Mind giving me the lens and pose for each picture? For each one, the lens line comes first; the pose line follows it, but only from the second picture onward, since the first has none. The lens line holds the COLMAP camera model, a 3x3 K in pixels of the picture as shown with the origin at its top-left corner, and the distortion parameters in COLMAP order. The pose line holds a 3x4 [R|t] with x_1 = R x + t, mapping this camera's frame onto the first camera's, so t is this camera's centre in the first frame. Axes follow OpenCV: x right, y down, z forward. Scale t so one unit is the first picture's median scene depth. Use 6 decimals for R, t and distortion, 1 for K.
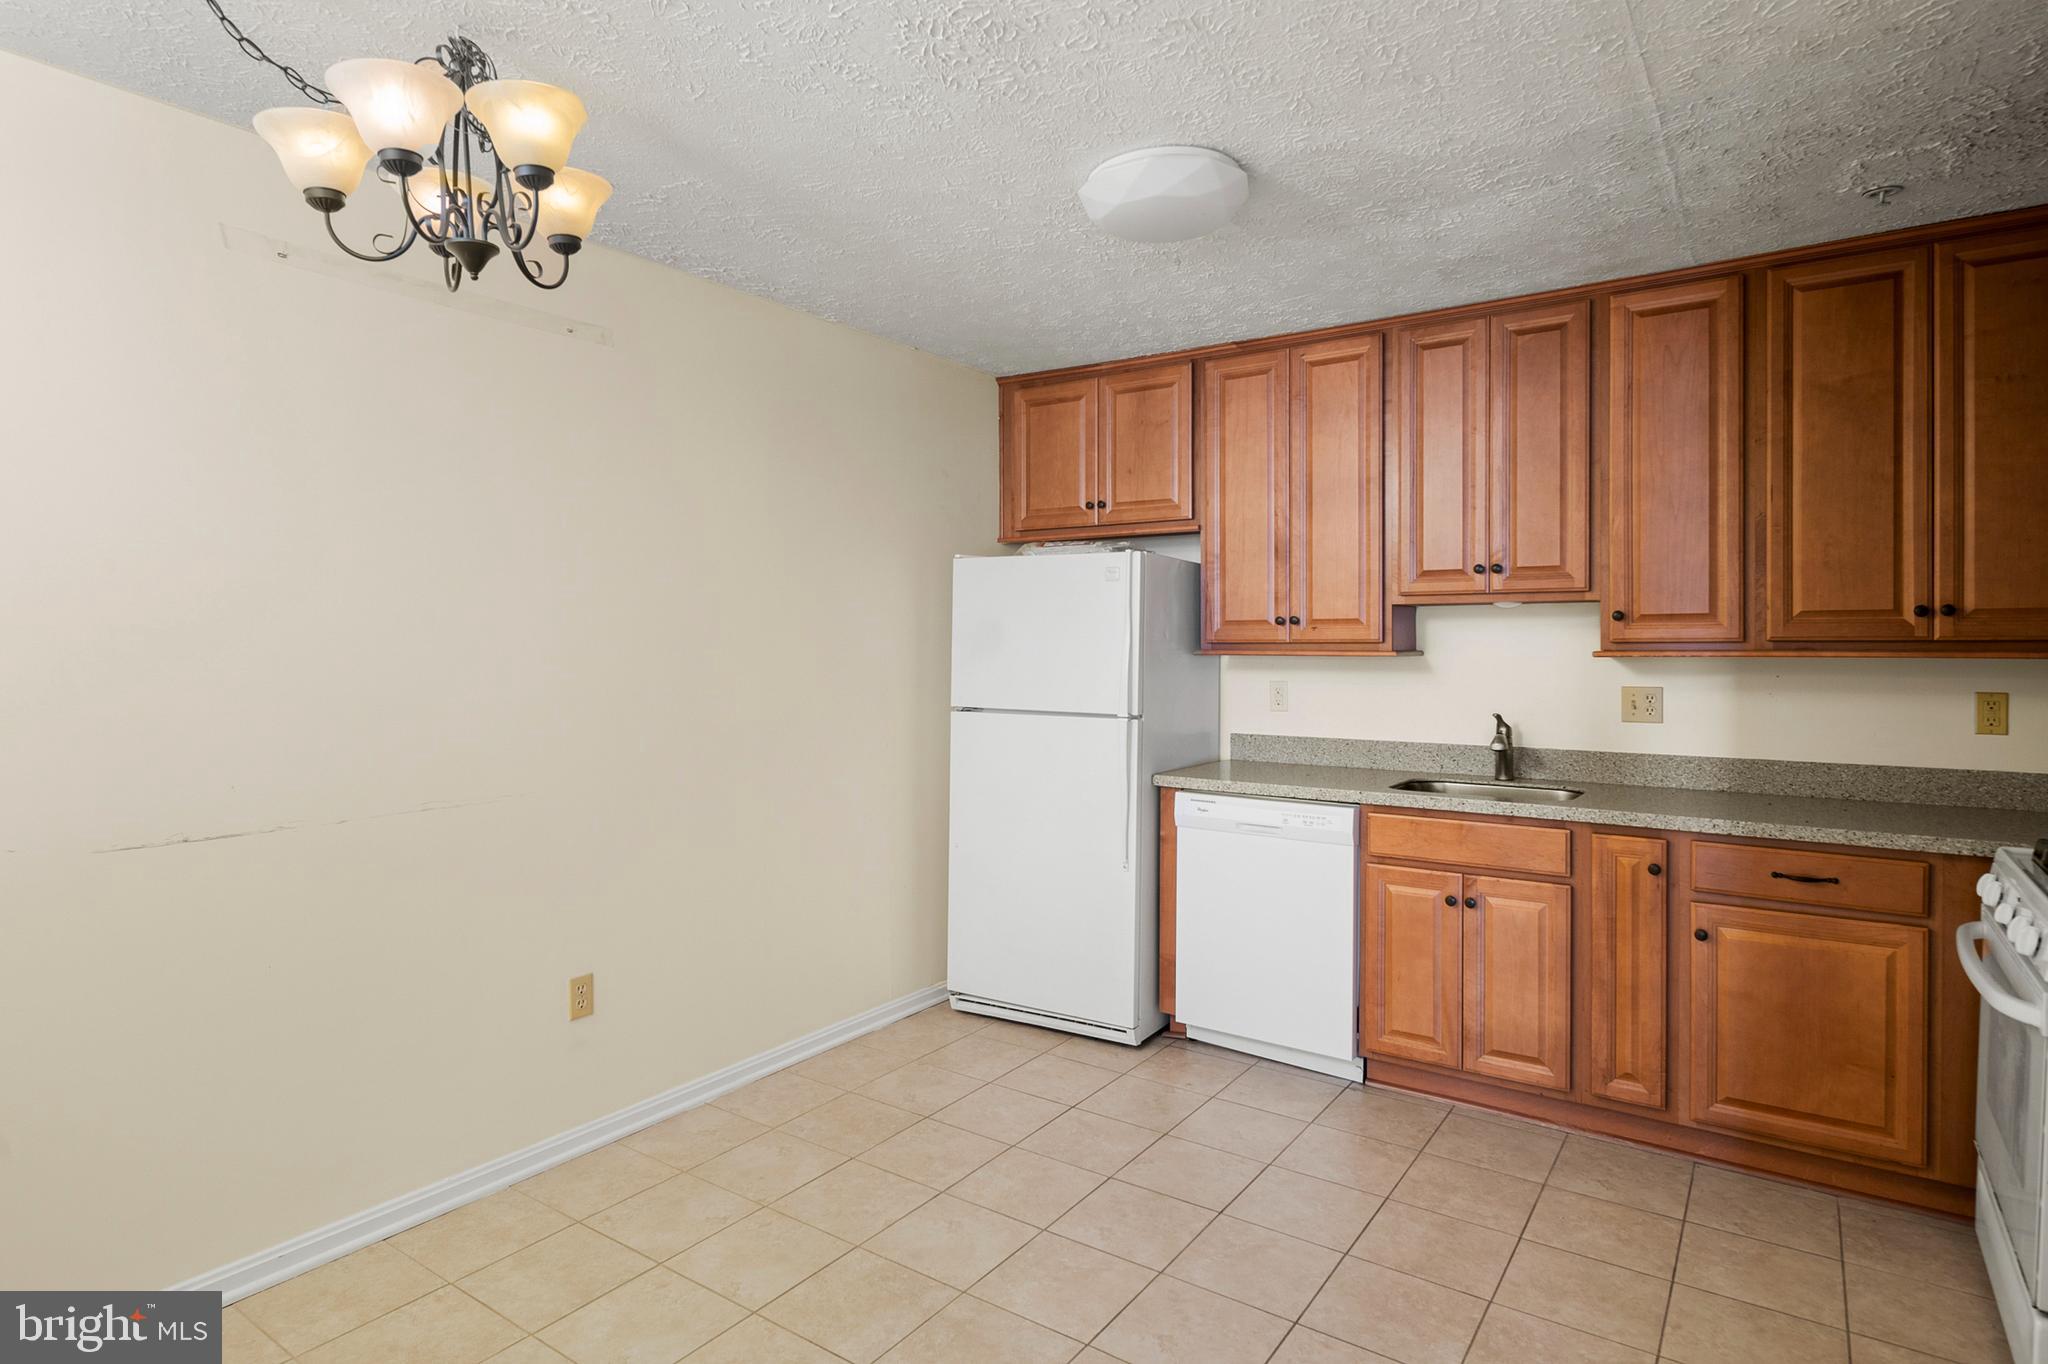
lens RADIAL K [[1106.4, 0, 1016.9], [0, 1106.4, 626.0], [0, 0, 1]] dist [-0.000577, -0.002853]
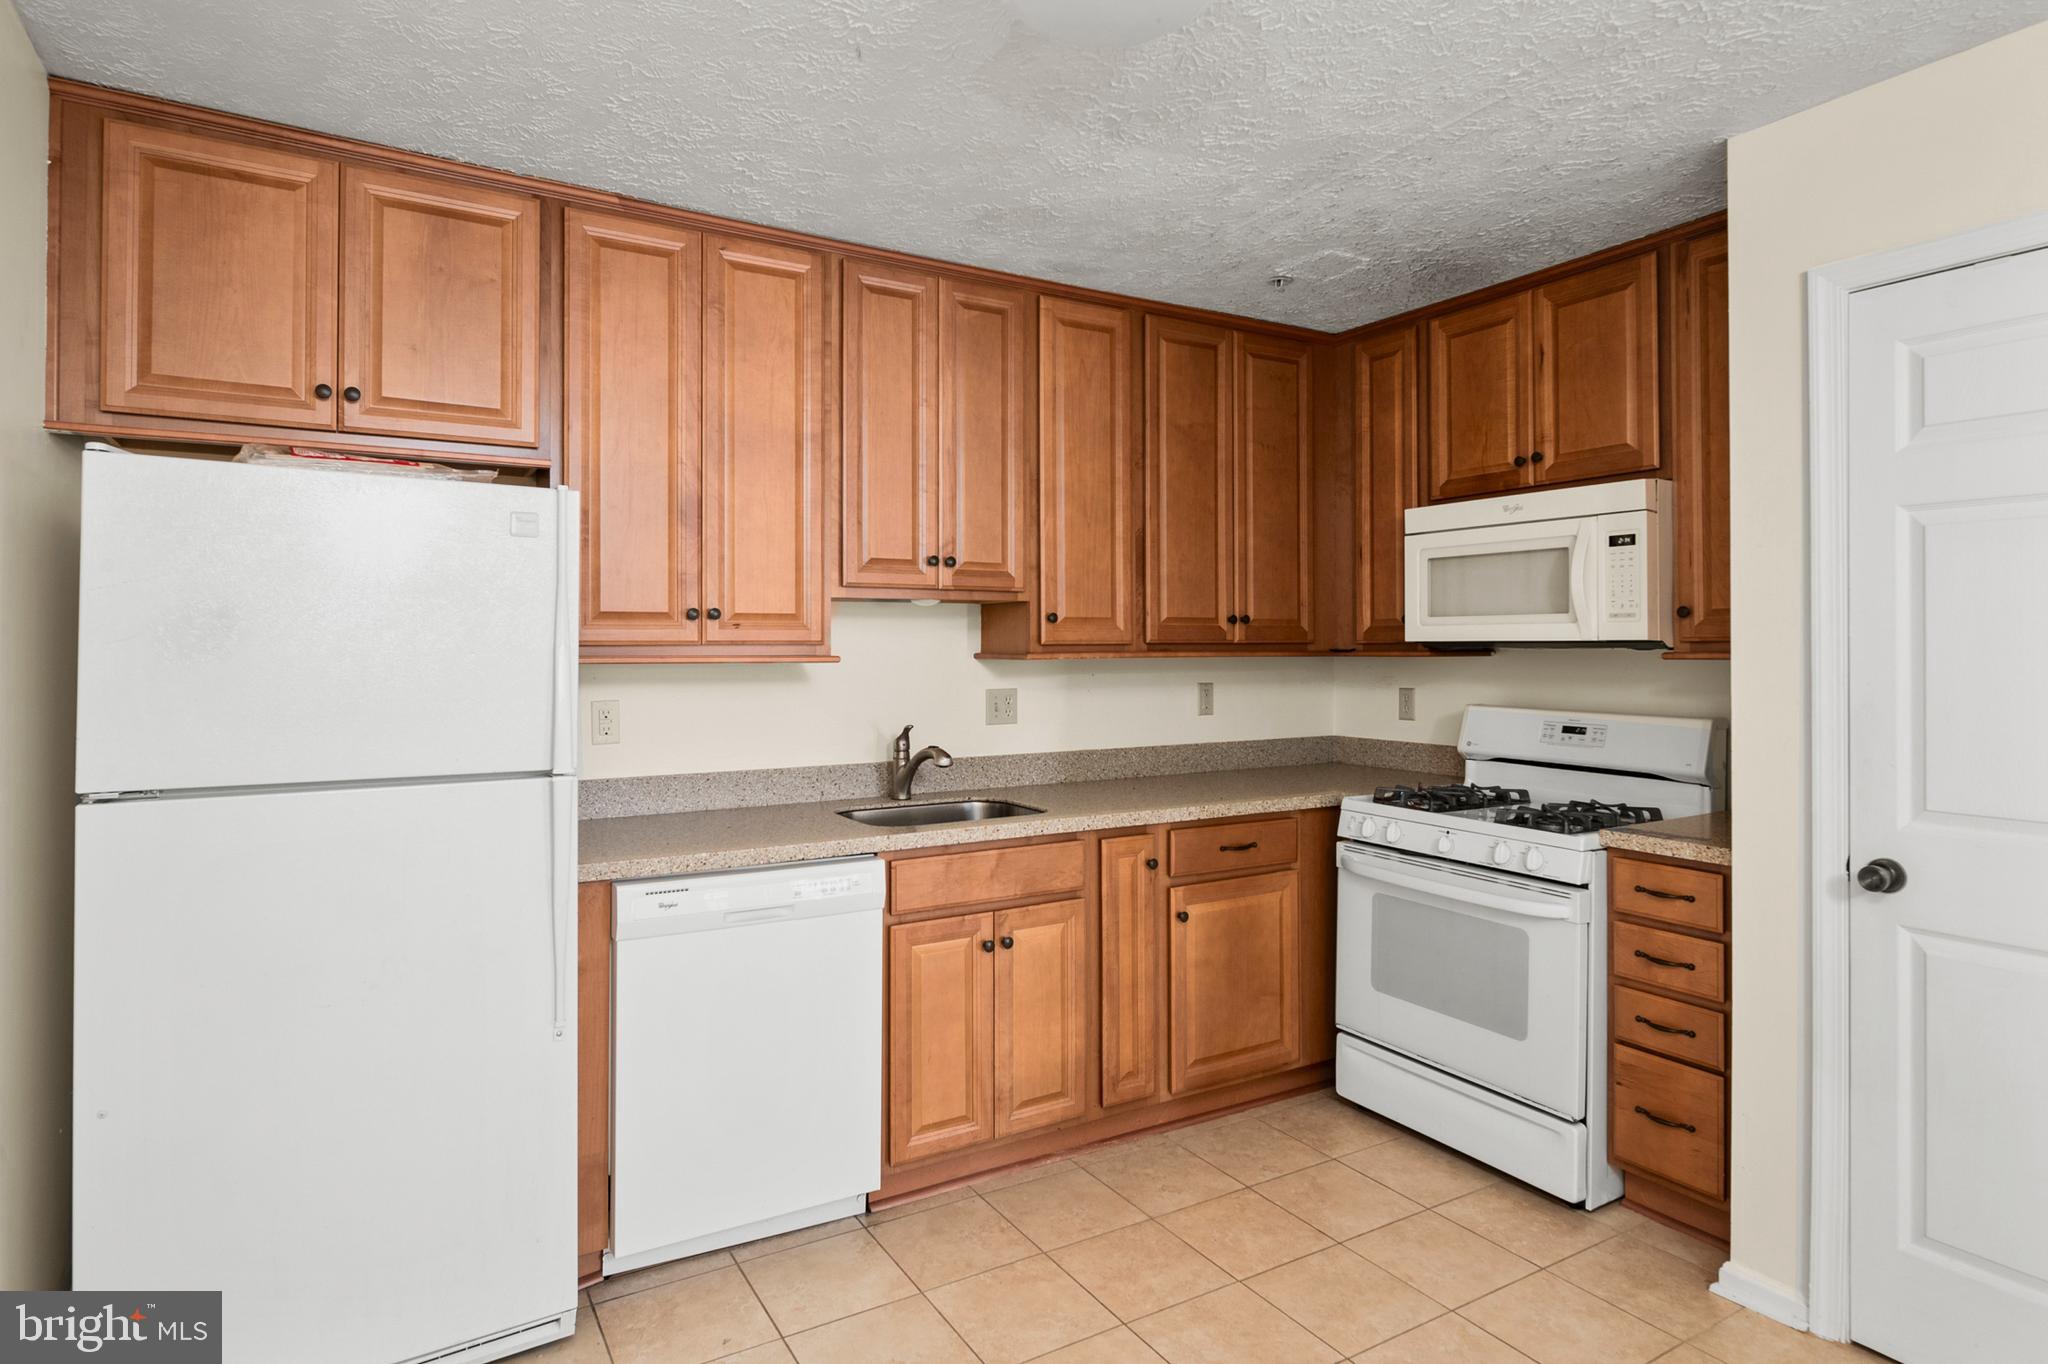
lens RADIAL K [[1106.4, 0, 1016.9], [0, 1106.4, 626.0], [0, 0, 1]] dist [-0.000577, -0.002853]
pose [[0.410947, 0.015520, 0.911527, -0.381305], [-0.012670, 0.999856, -0.011312, 0.009783], [-0.911571, -0.006900, 0.411084, 0.625121]]
